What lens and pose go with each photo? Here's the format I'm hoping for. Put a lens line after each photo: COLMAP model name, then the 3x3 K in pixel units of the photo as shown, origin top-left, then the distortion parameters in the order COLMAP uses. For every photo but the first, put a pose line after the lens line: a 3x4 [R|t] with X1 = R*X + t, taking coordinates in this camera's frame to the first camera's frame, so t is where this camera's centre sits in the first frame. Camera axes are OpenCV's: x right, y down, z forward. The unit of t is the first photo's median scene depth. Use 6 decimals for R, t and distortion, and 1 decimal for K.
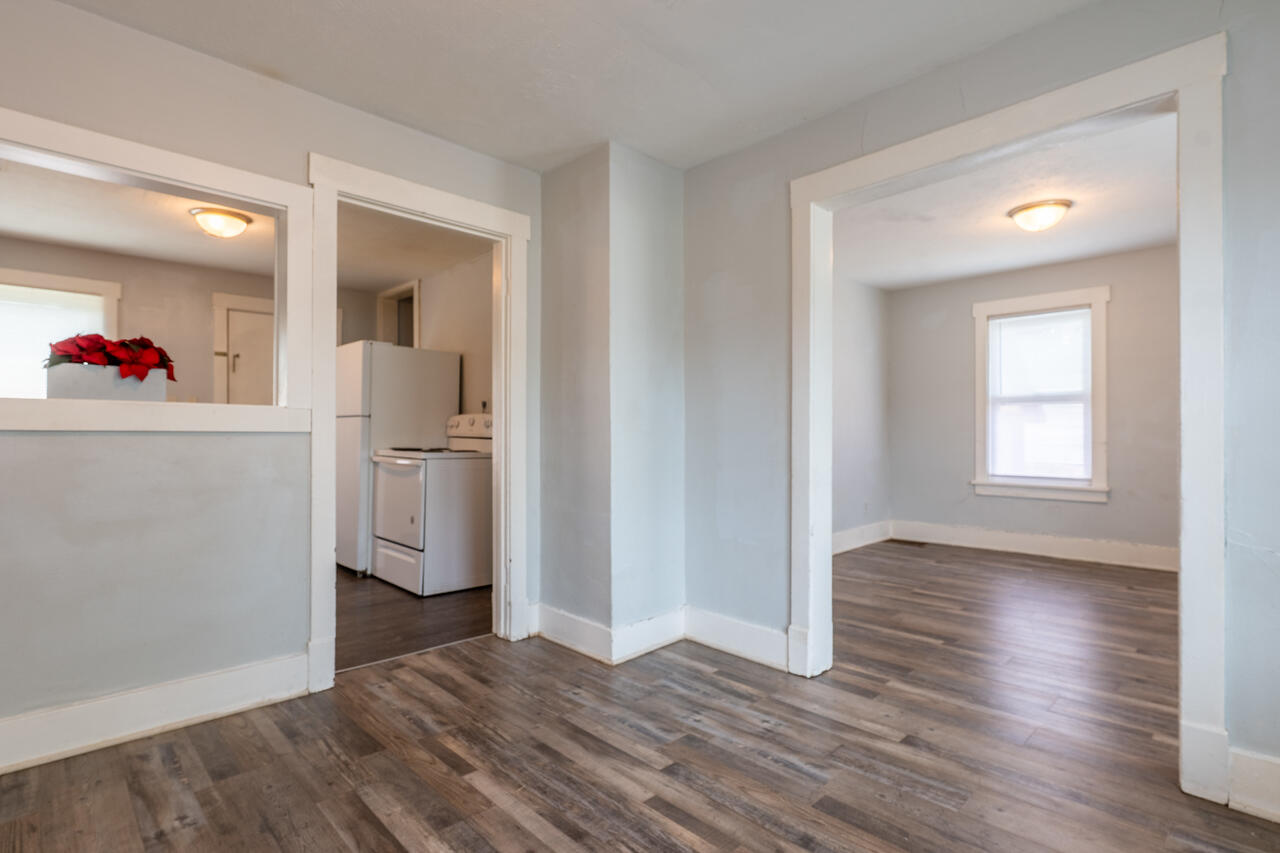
lens RADIAL K [[614.9, 0, 643.2], [0, 614.9, 427.7], [0, 0, 1]] dist [-0.015348, -0.000862]
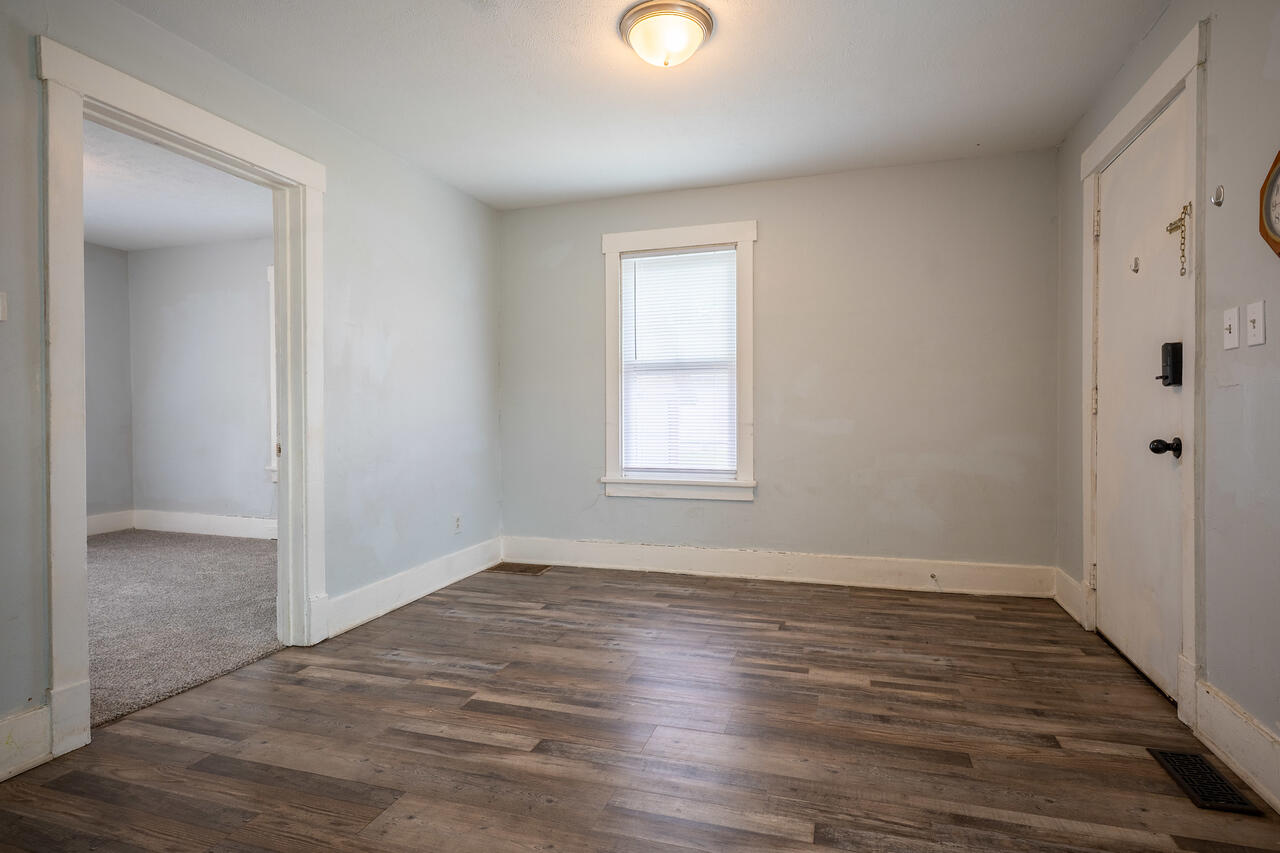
lens RADIAL K [[614.9, 0, 639.6], [0, 614.9, 424.2], [0, 0, 1]] dist [-0.015348, -0.000862]
pose [[0.888002, -0.014877, 0.459599, 0.244312], [0.002951, 0.999640, 0.026657, 0.003299], [-0.459830, -0.022315, 0.887726, 0.332938]]
